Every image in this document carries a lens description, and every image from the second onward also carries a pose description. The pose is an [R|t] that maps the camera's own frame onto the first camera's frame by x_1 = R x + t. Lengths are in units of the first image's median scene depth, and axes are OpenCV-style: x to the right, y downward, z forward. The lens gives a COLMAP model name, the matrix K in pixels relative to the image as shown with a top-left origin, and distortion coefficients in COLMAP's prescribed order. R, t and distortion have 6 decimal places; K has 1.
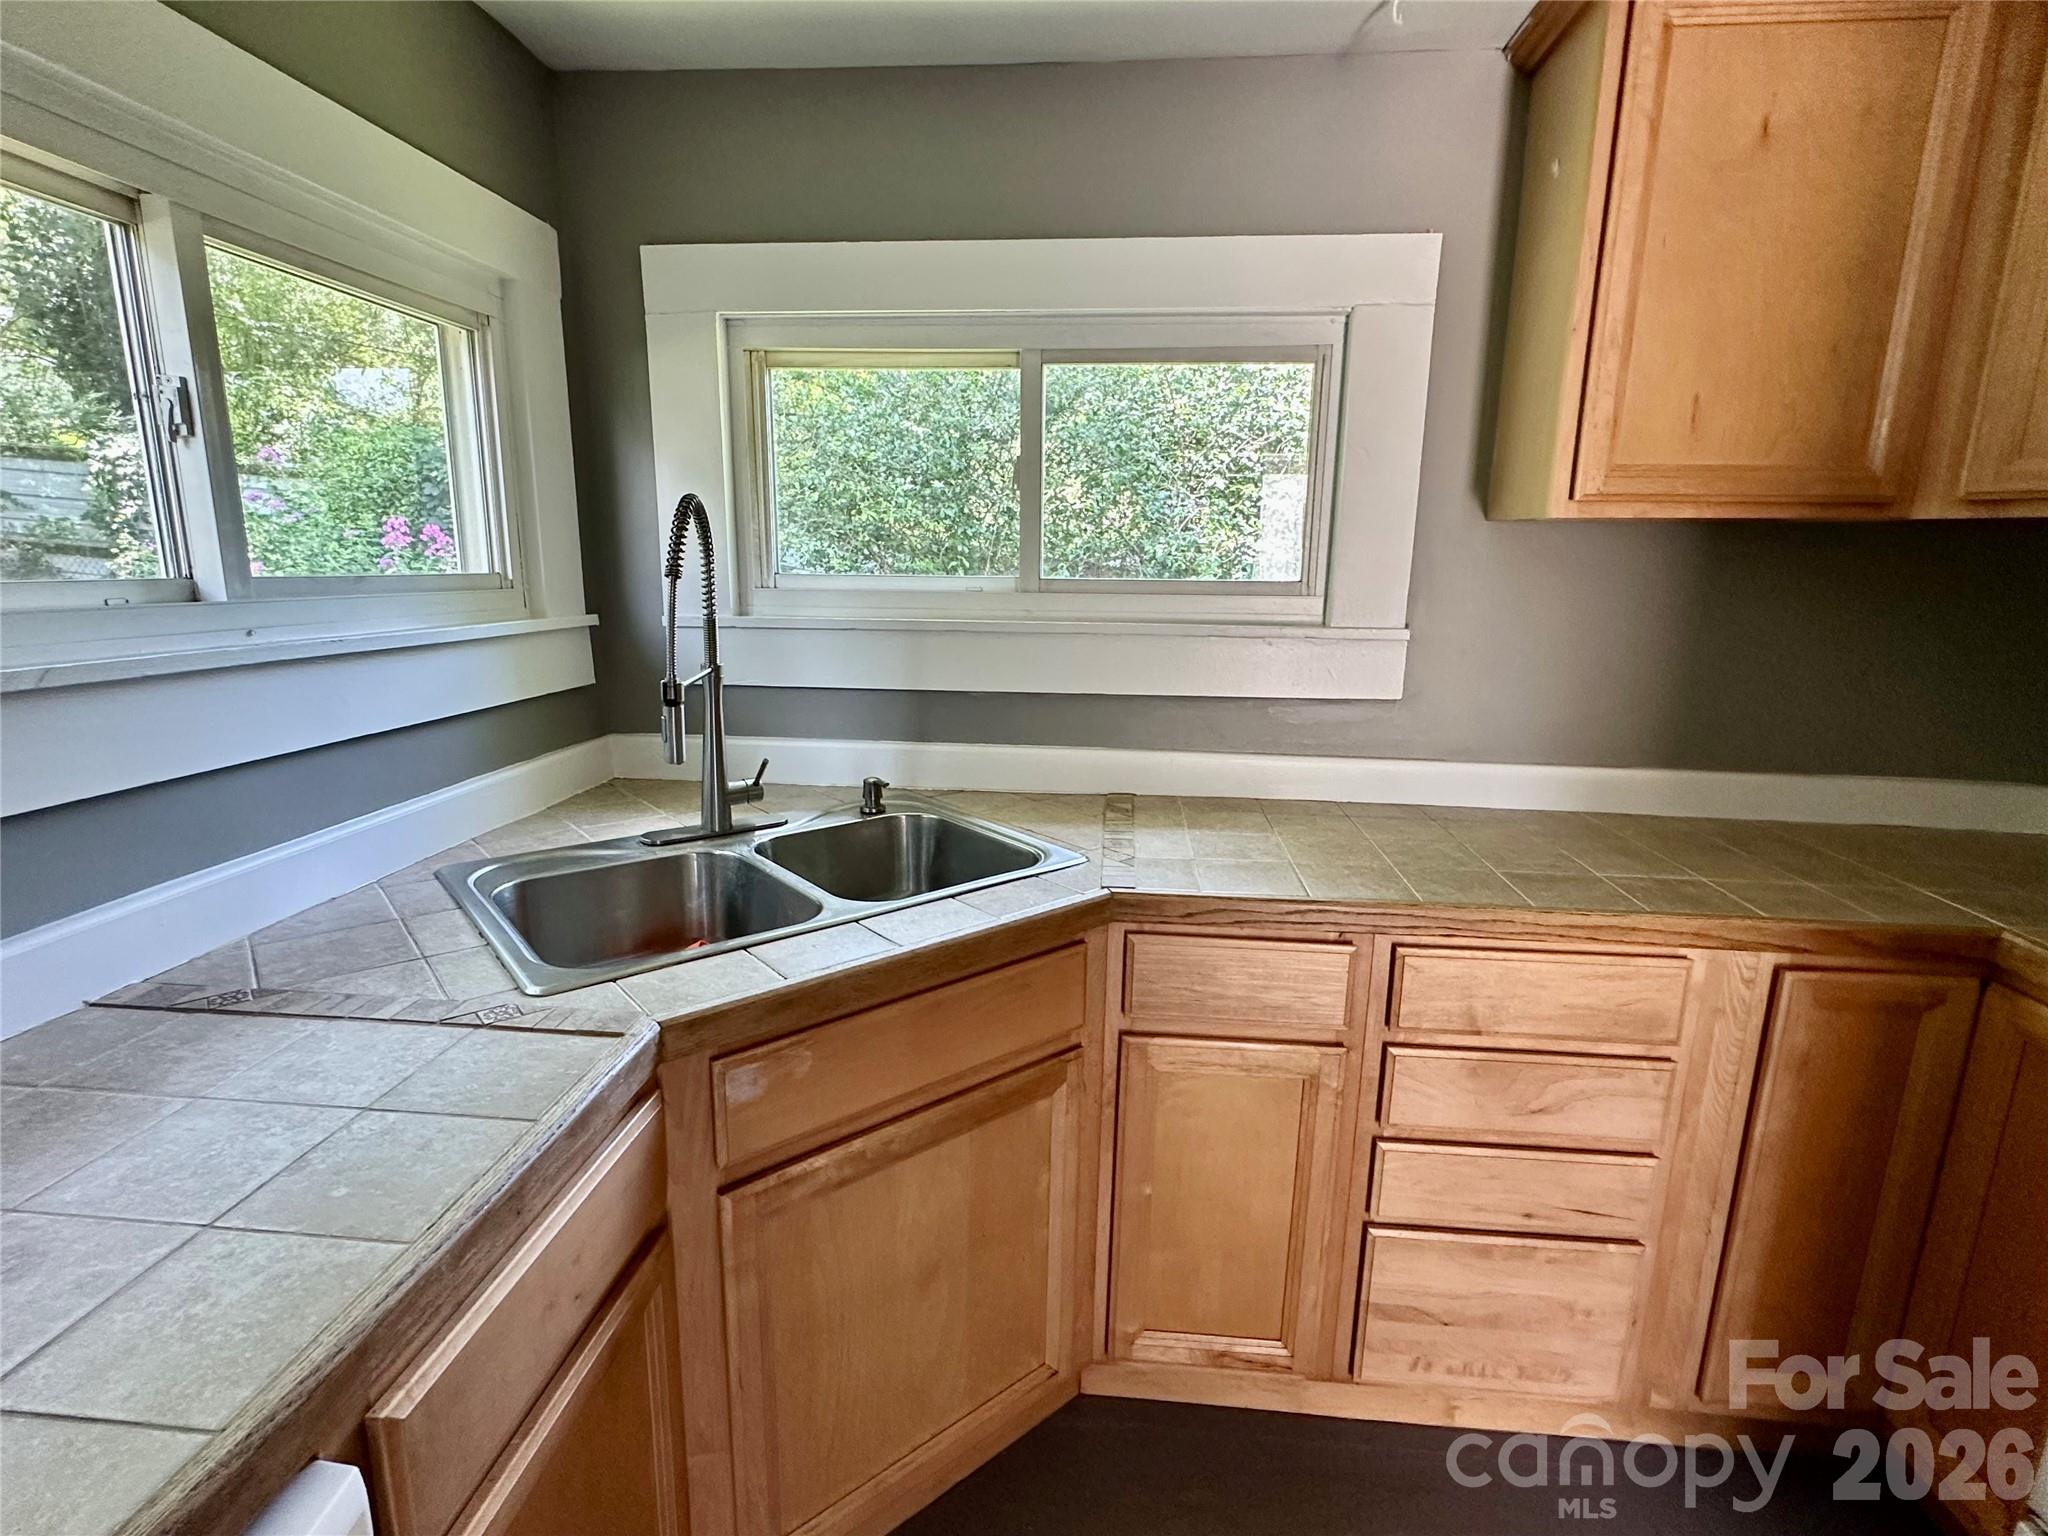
lens RADIAL K [[998.6, 0, 1027.2], [0, 998.6, 771.4], [0, 0, 1]] dist [-0.004648, 0.001303]
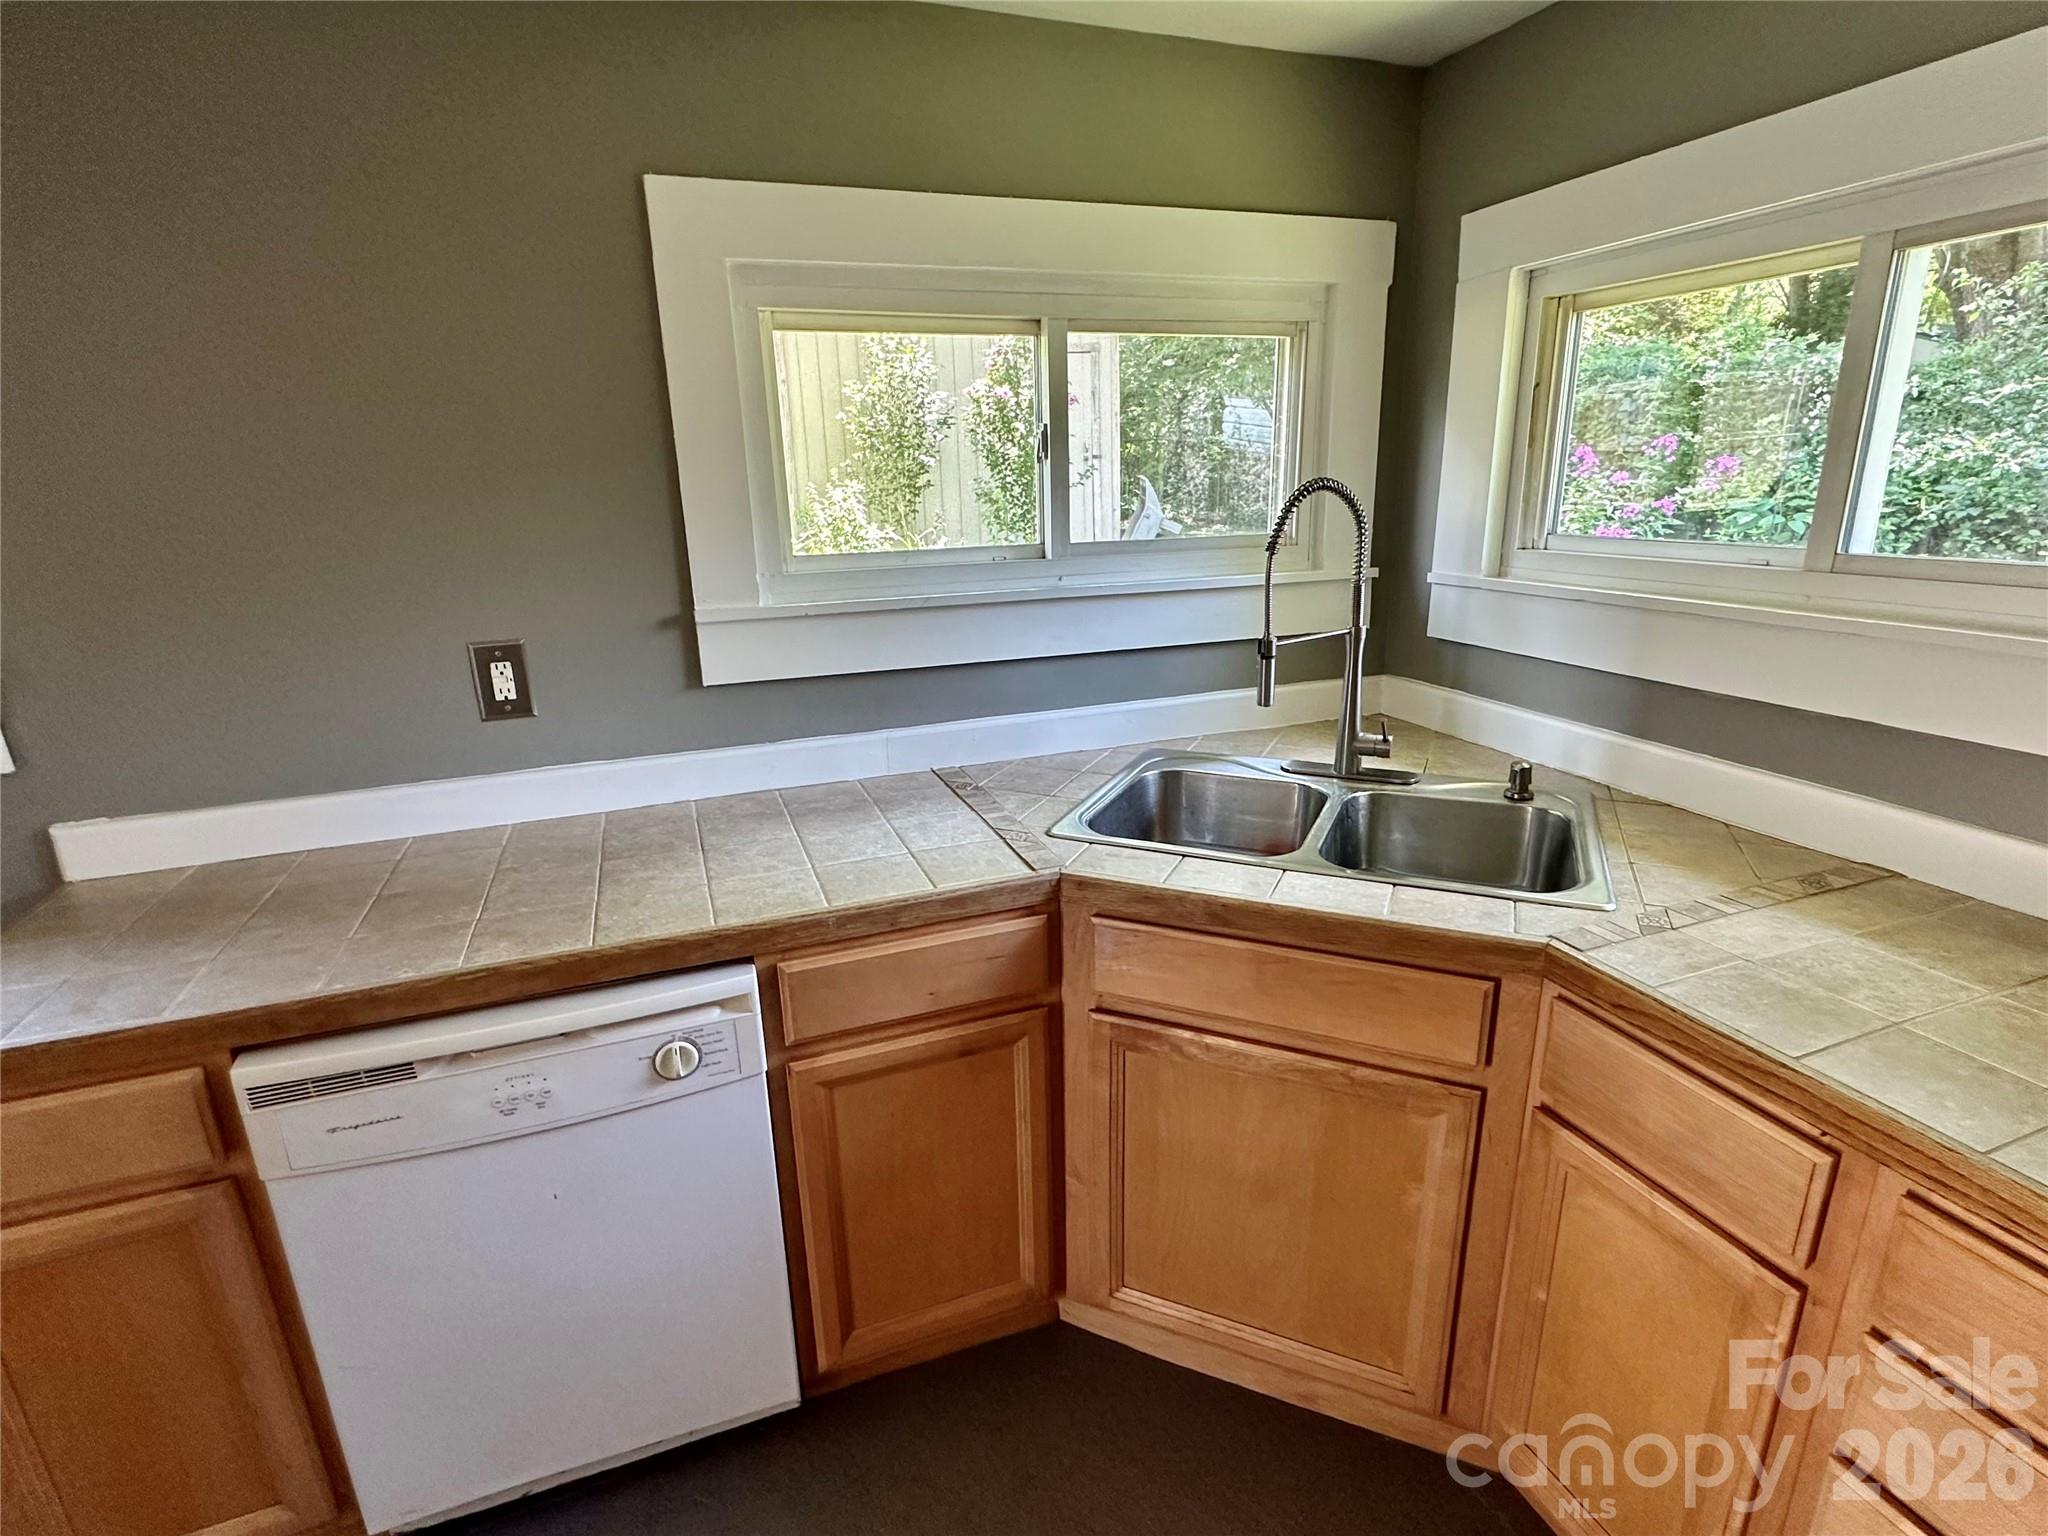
lens RADIAL K [[998.6, 0, 1025.2], [0, 998.6, 772.5], [0, 0, 1]] dist [-0.004648, 0.001303]
pose [[0.426859, 0.236977, -0.872716, 0.567420], [-0.158309, 0.969734, 0.185890, -0.103227], [0.890354, 0.058810, 0.451455, 0.191149]]
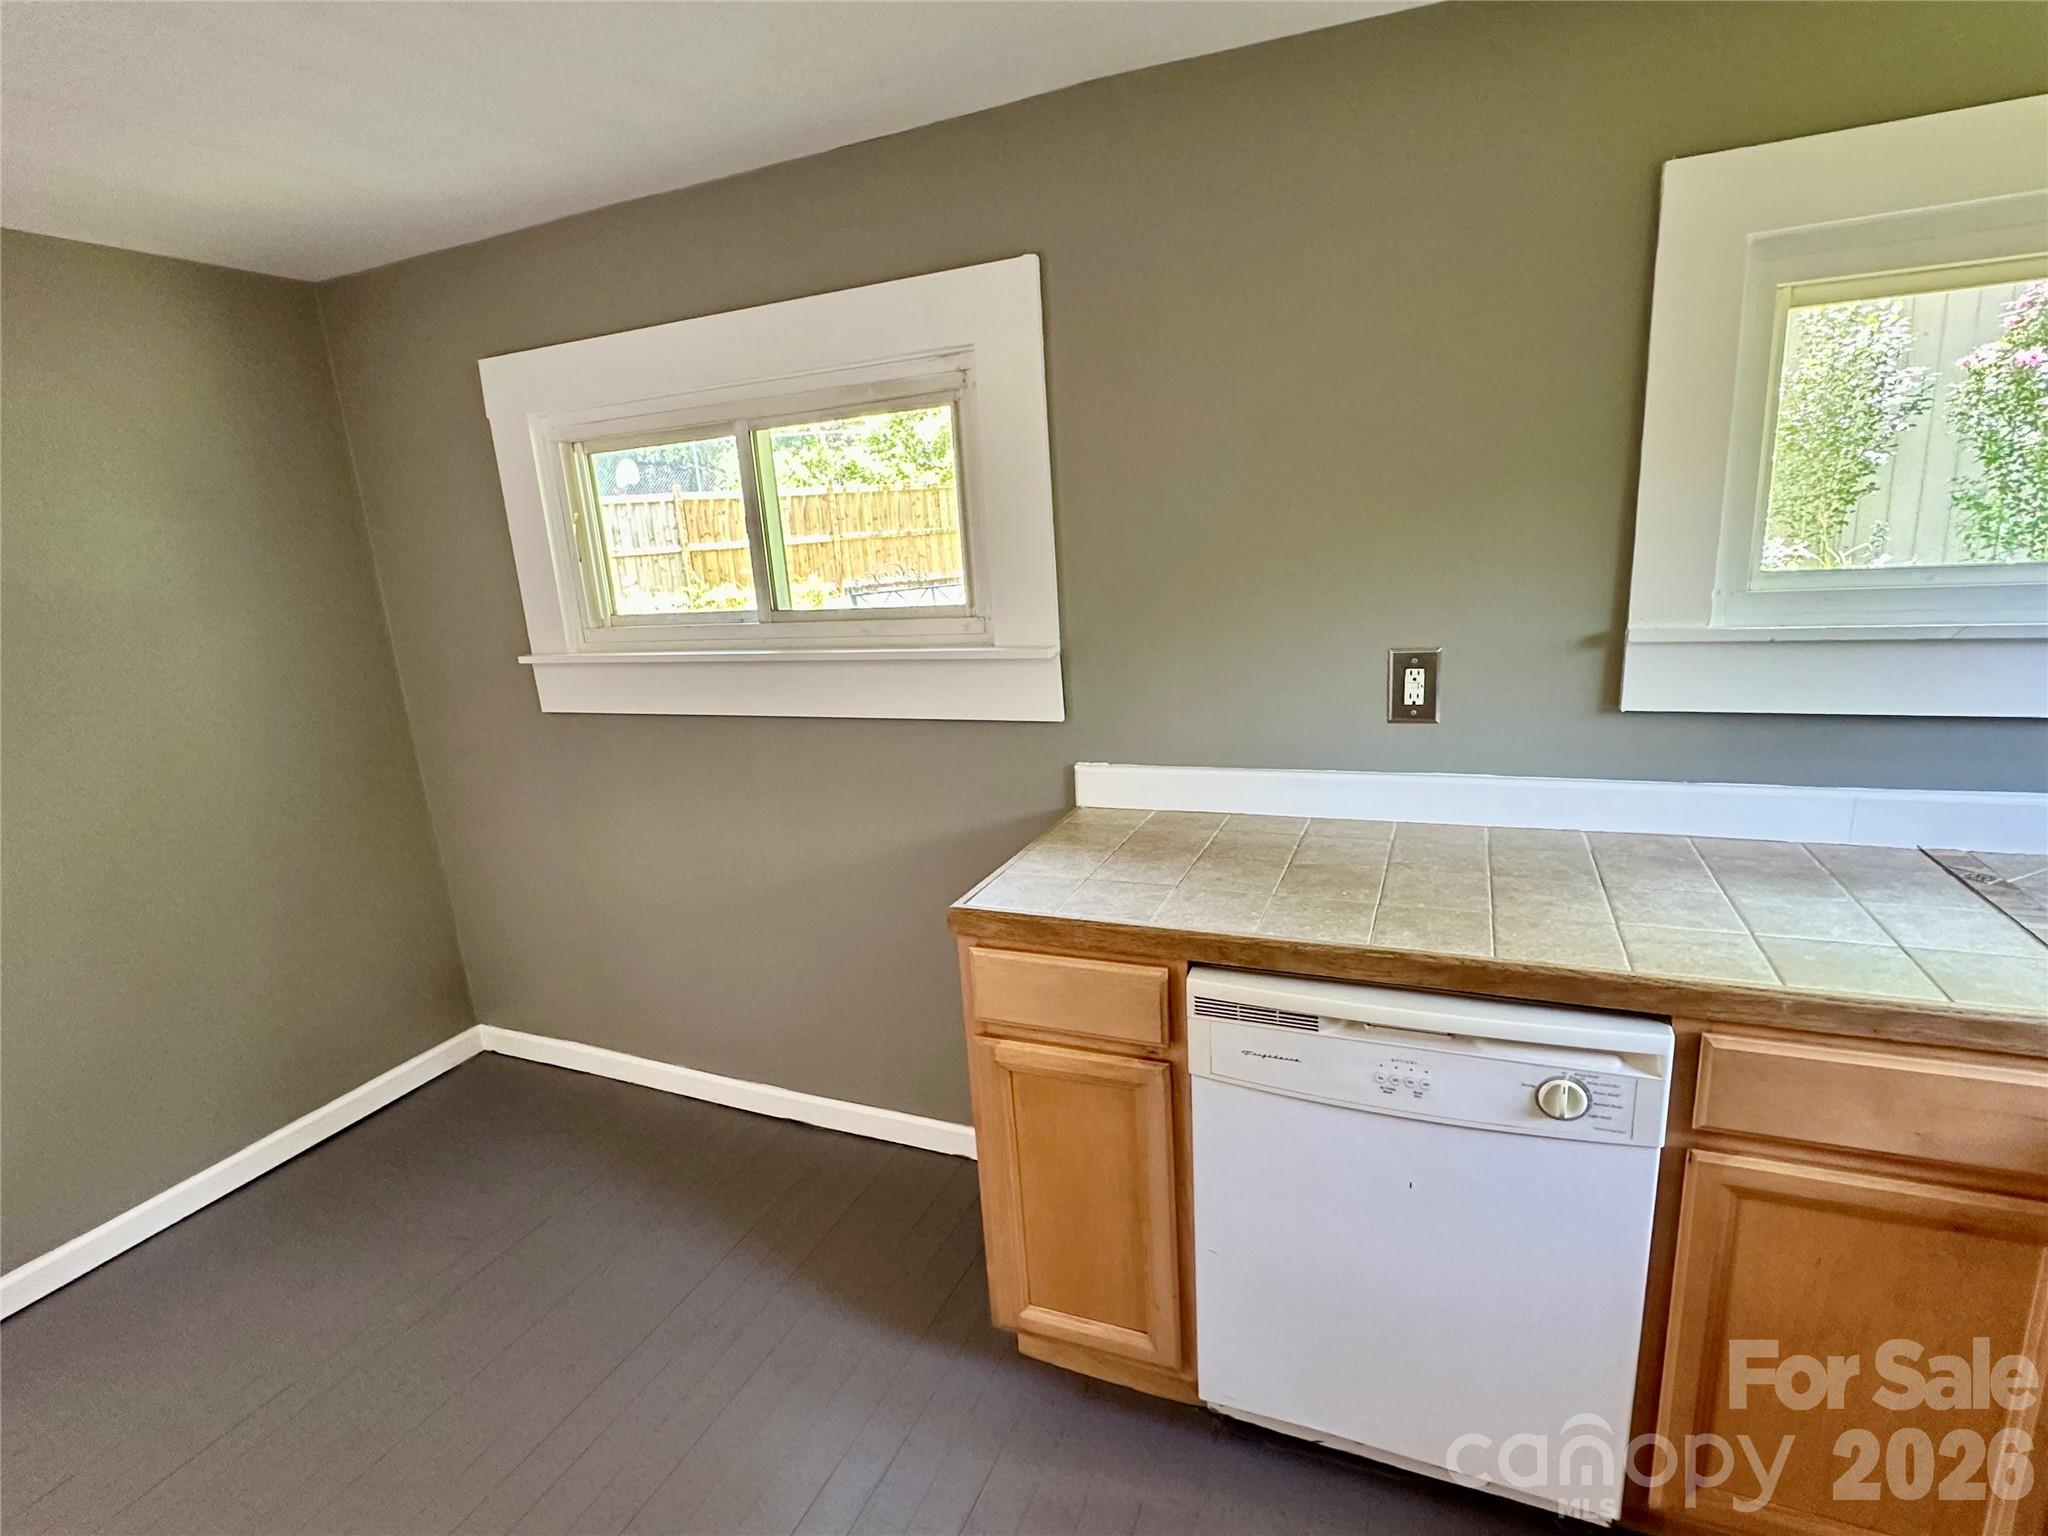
lens RADIAL K [[998.6, 0, 1024.4], [0, 998.6, 774.6], [0, 0, 1]] dist [-0.004648, 0.001303]
pose [[-0.314371, 0.231686, -0.920594, 0.570164], [-0.141528, 0.947484, 0.286783, -0.076026], [0.938691, 0.220446, -0.265071, 0.071006]]
